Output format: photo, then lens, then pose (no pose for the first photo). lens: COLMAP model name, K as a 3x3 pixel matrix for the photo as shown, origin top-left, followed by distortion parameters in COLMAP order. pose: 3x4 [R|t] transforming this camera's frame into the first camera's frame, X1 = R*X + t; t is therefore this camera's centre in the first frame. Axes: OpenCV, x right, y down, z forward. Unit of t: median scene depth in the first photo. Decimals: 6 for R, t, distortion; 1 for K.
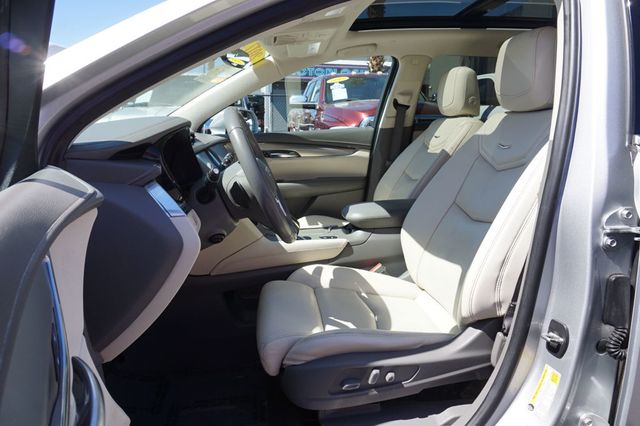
lens RADIAL K [[435.3, 0, 320.0], [0, 435.3, 213.0], [0, 0, 1]] dist [-0.041883, 0.042661]
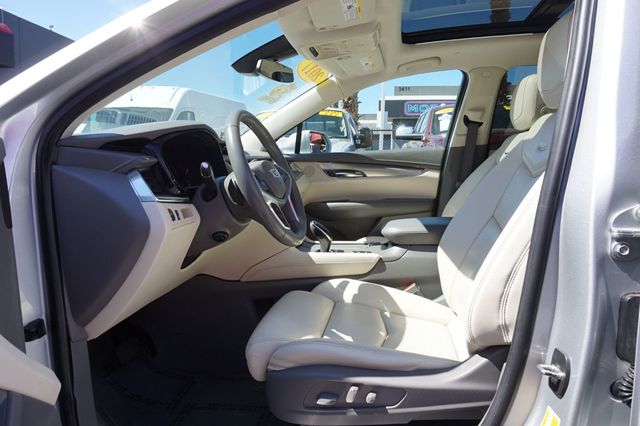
lens RADIAL K [[435.3, 0, 320.0], [0, 435.3, 213.0], [0, 0, 1]] dist [-0.041883, 0.042661]
pose [[0.960181, 0.034187, -0.277278, 0.202804], [-0.057242, 0.995503, -0.075482, 0.050664], [0.273450, 0.088348, 0.957820, 0.060018]]
